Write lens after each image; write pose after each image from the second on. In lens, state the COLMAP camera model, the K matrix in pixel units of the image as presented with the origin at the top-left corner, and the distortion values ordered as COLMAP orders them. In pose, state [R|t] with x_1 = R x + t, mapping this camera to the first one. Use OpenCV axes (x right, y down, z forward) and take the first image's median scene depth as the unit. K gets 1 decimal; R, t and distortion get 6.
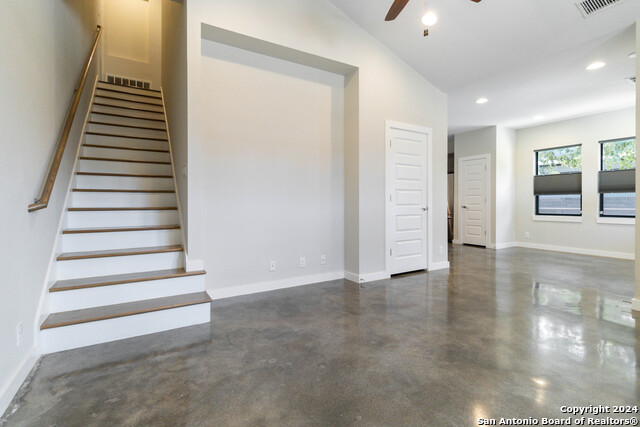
lens RADIAL K [[302.0, 0, 323.6], [0, 302.0, 203.5], [0, 0, 1]] dist [0.000969, 0.000434]
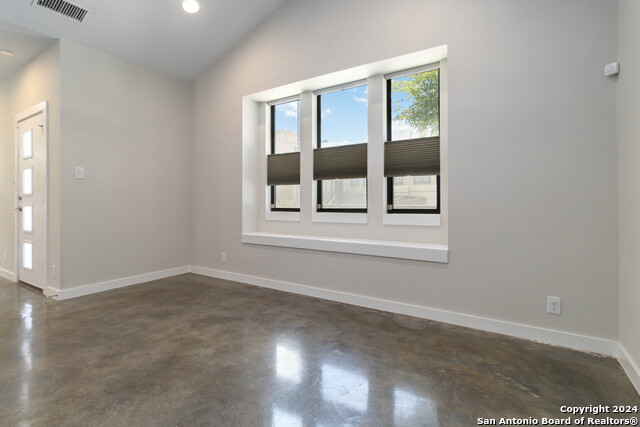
lens RADIAL K [[308.5, 0, 324.6], [0, 308.5, 201.7], [0, 0, 1]] dist [0.000929, 0.000518]
pose [[-0.443636, 0.002234, 0.896204, -0.191291], [0.005073, 0.999987, 0.000018, -0.000606], [-0.896193, 0.004554, -0.443642, 0.304954]]
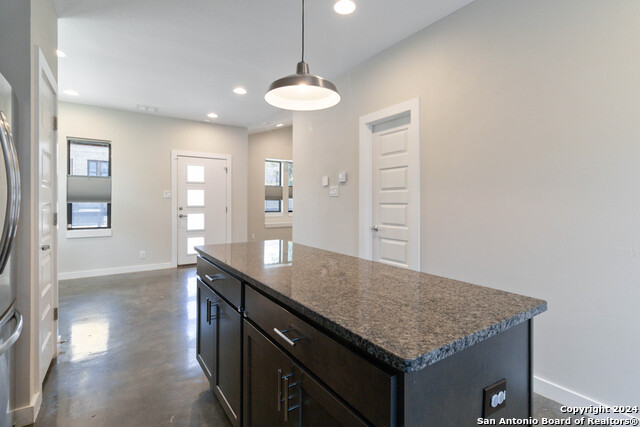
lens RADIAL K [[307.4, 0, 322.1], [0, 307.4, 202.2], [0, 0, 1]] dist [0.001148, 0.000153]
pose [[-0.998361, -0.003134, -0.057152, 0.295682], [-0.003479, 0.999976, 0.005941, -0.037681], [0.057132, 0.006130, -0.998348, 1.561722]]
